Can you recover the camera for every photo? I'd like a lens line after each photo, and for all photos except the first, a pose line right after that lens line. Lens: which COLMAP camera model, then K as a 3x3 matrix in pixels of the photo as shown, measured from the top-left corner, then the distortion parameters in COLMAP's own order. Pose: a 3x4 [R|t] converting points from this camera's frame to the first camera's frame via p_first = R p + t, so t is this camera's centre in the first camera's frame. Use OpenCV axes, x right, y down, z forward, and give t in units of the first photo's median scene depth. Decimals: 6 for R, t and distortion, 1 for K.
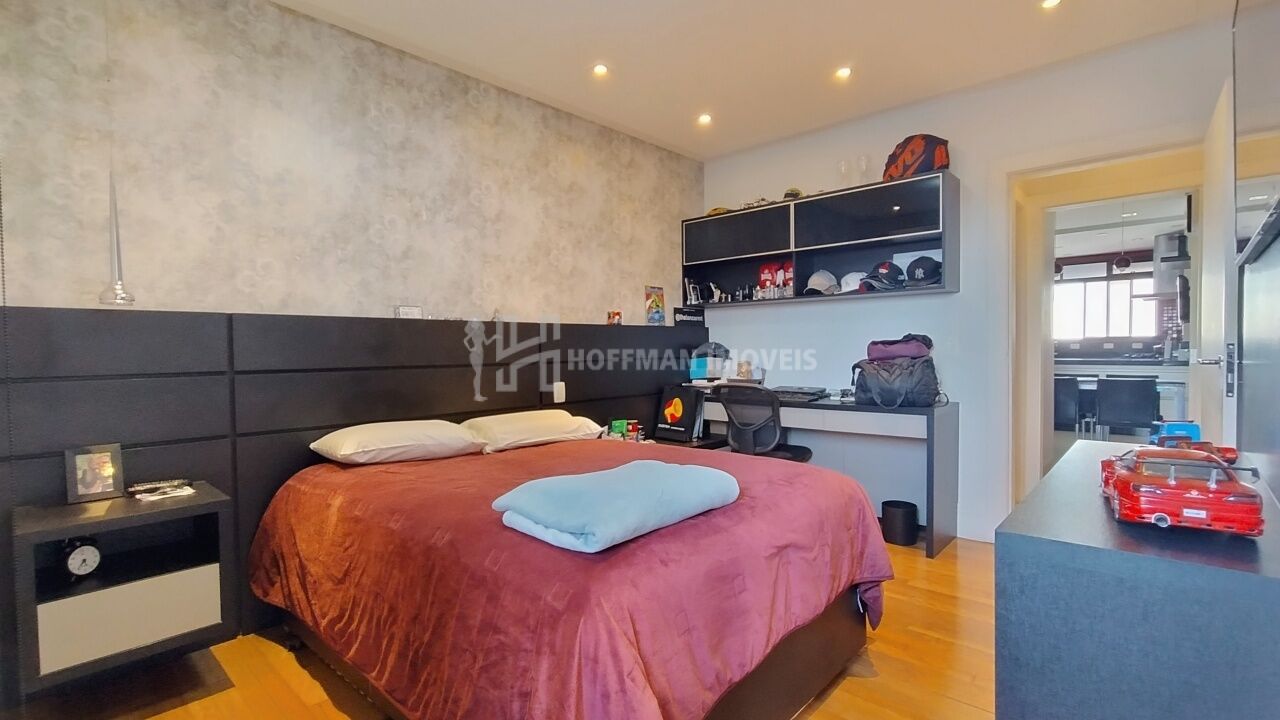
lens RADIAL K [[578.2, 0, 630.3], [0, 578.2, 355.5], [0, 0, 1]] dist [-0.001290, -0.000159]
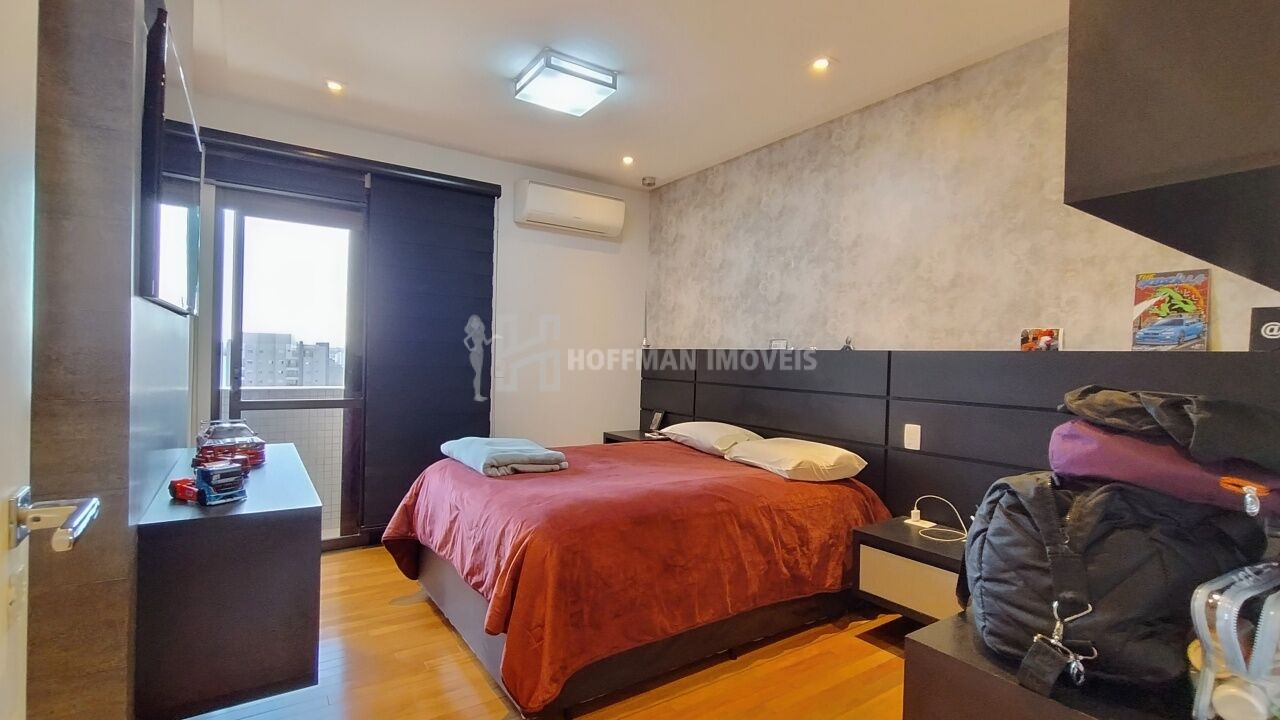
lens RADIAL K [[578.2, 0, 630.0], [0, 578.2, 365.2], [0, 0, 1]] dist [-0.001290, -0.000159]
pose [[-0.221488, -0.003601, -0.975156, 0.681511], [-0.060352, 0.998127, 0.010022, -0.019351], [0.973294, 0.061073, -0.221290, 0.736665]]
